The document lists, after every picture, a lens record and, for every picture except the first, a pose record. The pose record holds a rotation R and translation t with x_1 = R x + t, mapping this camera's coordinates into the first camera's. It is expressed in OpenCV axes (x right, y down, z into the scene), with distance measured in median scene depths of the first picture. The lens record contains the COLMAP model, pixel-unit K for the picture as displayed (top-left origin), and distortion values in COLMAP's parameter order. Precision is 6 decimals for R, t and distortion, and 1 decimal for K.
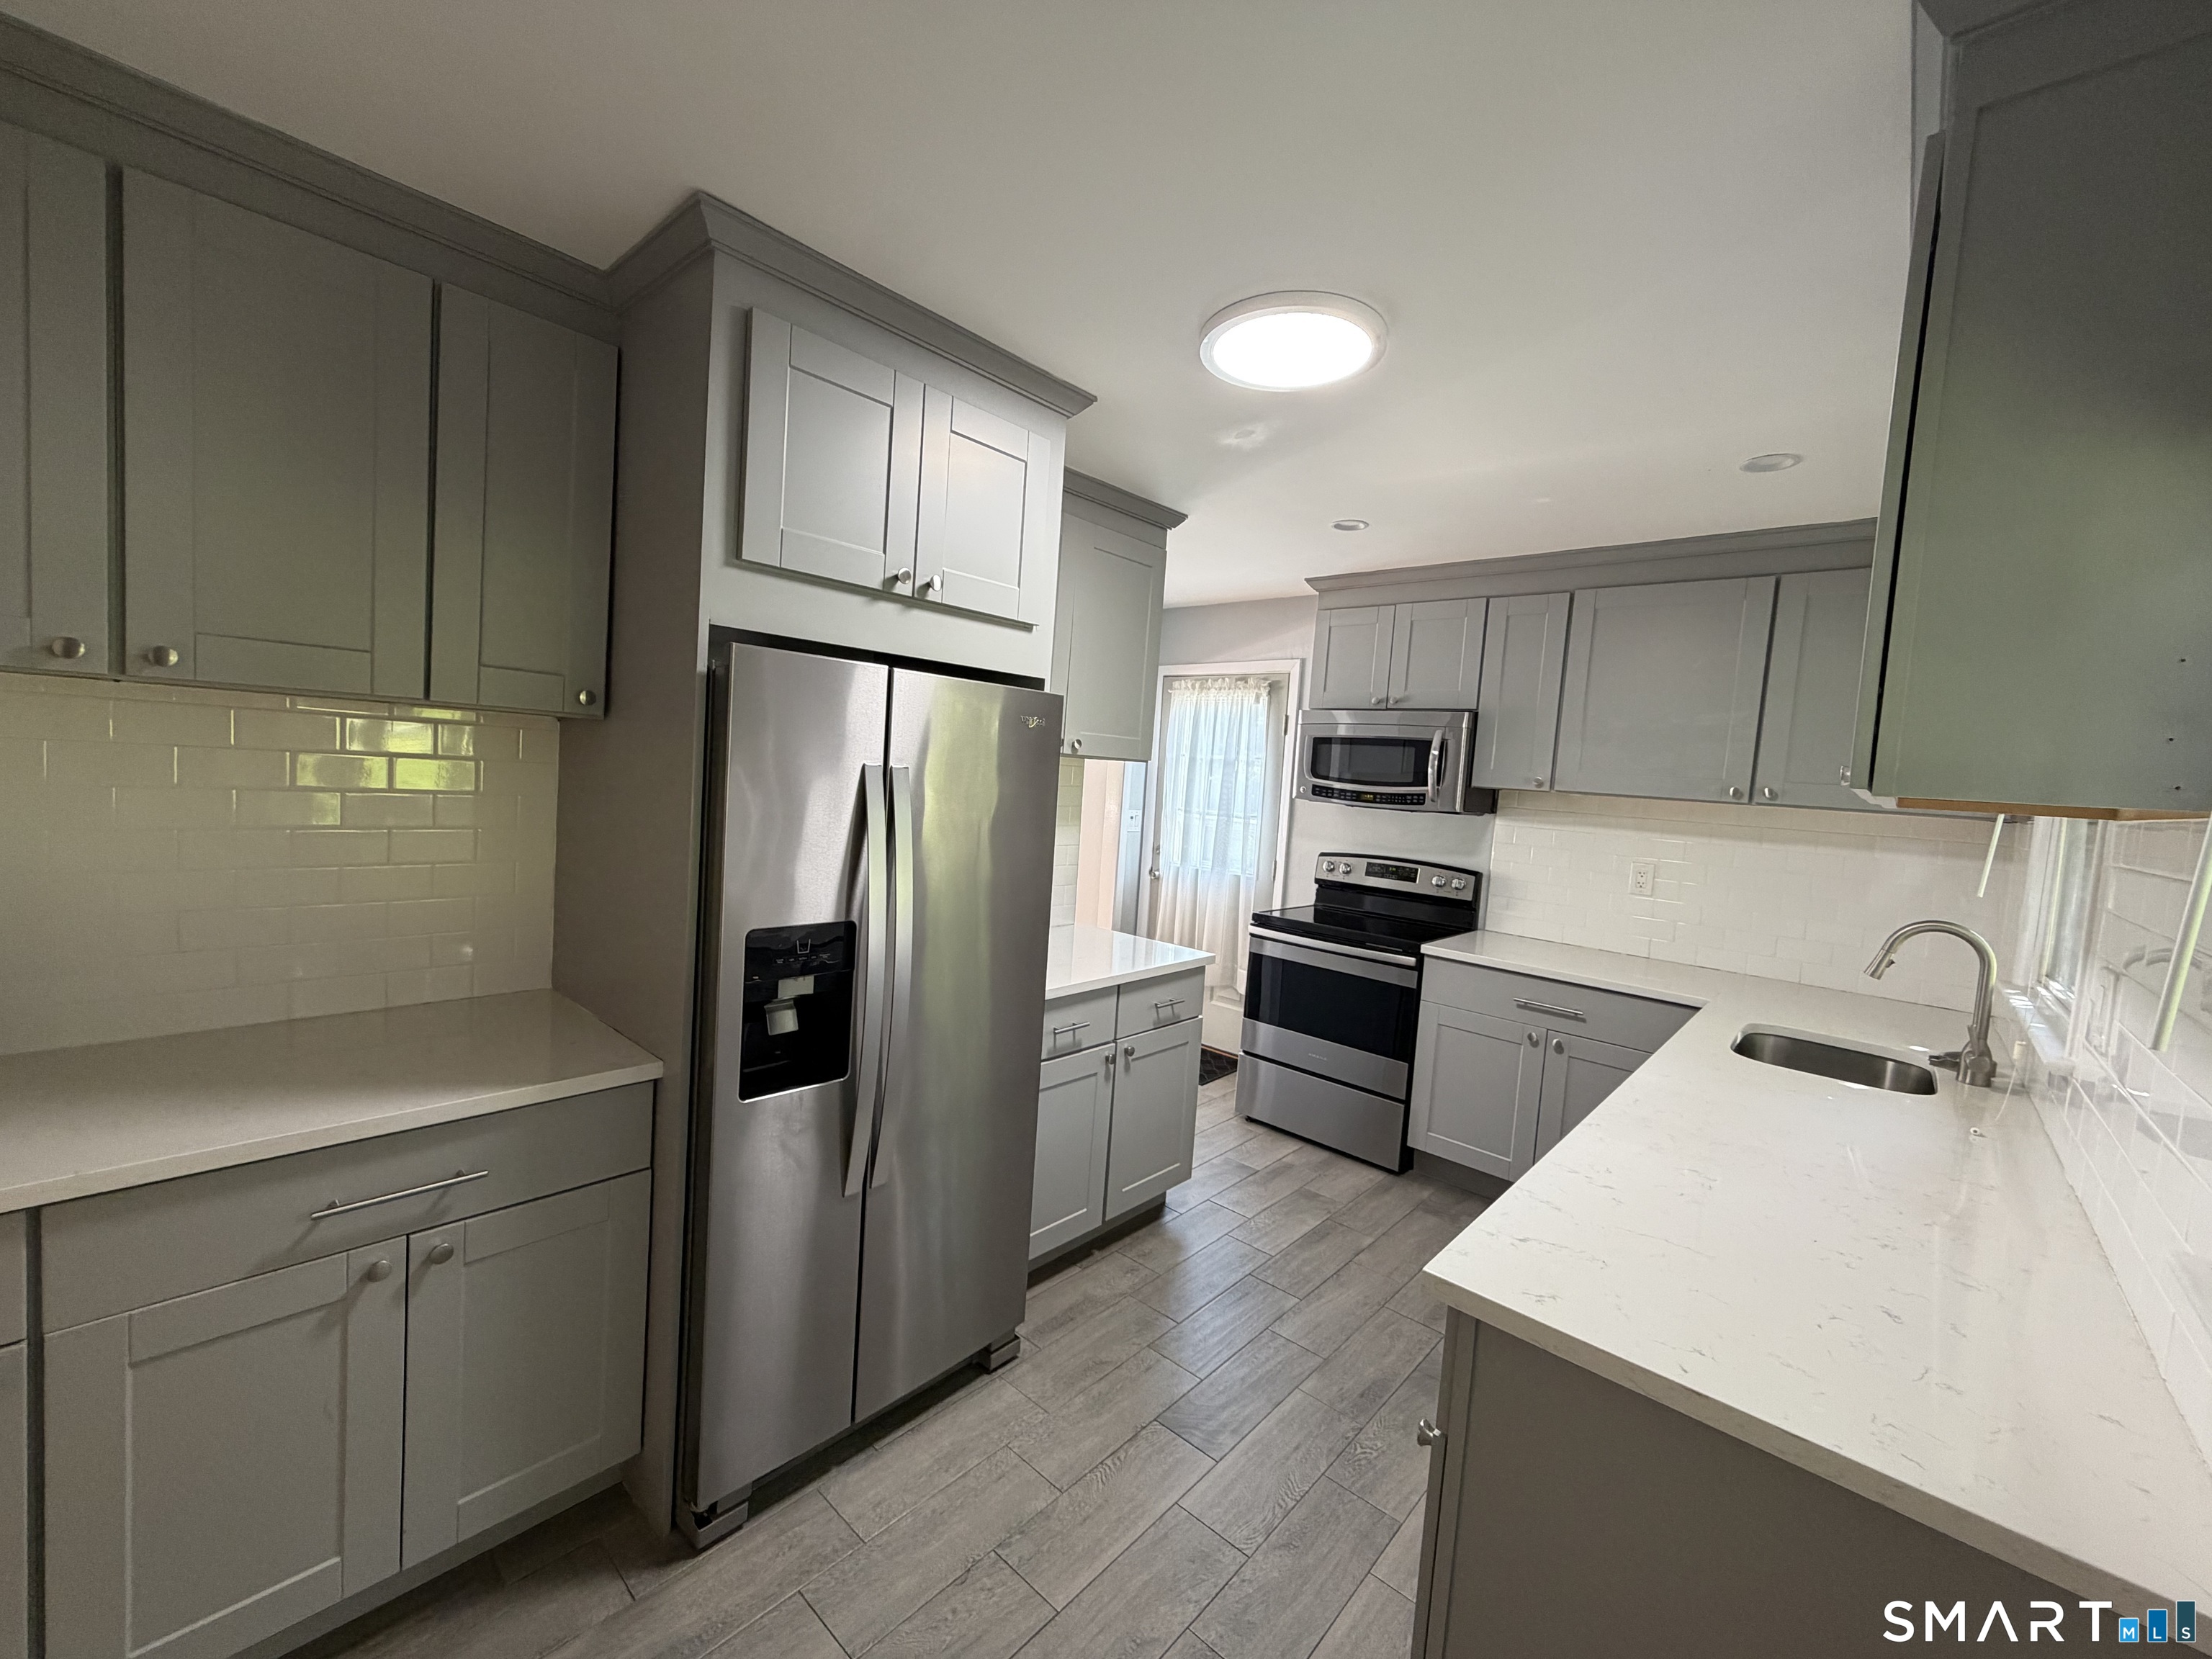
lens RADIAL K [[882.4, 0, 1104.2], [0, 882.4, 830.5], [0, 0, 1]] dist [0.001953, -0.000235]
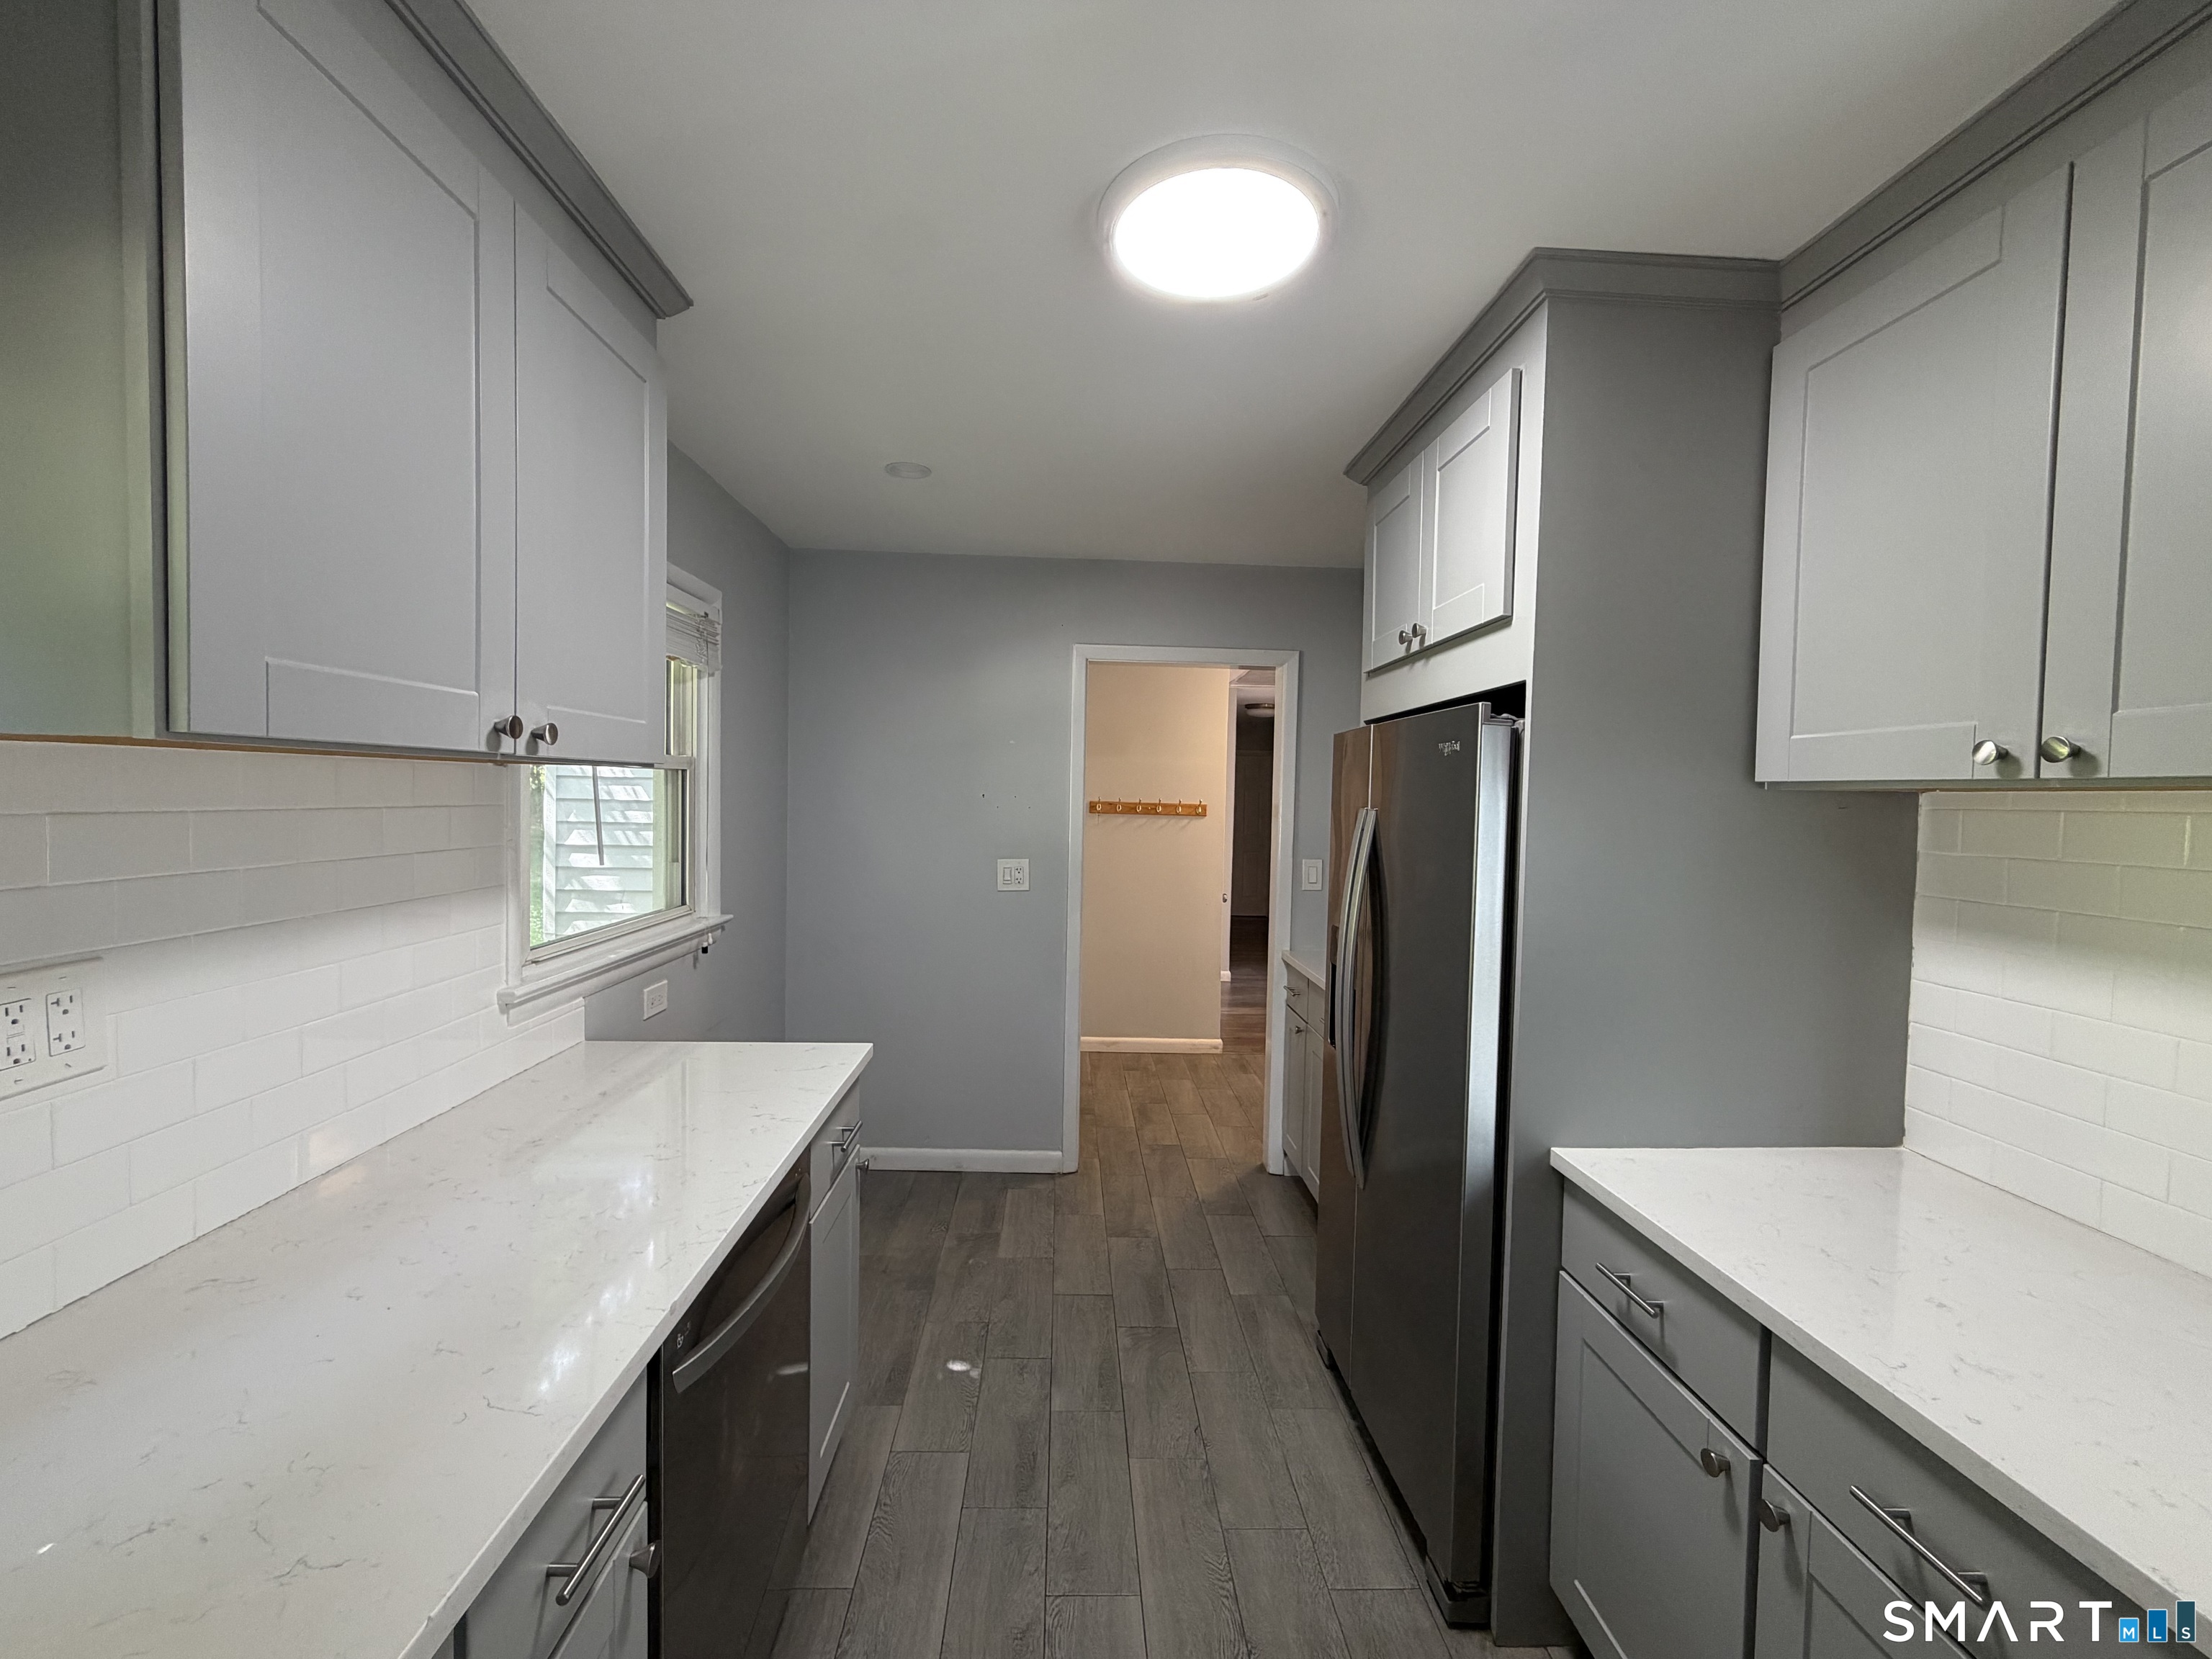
lens RADIAL K [[882.4, 0, 1104.9], [0, 882.4, 826.1], [0, 0, 1]] dist [0.001953, -0.000235]
pose [[-0.714903, -0.057177, -0.696882, 0.831622], [-0.112627, 0.993053, 0.034063, -0.057664], [0.690093, 0.102839, -0.716377, 1.628979]]
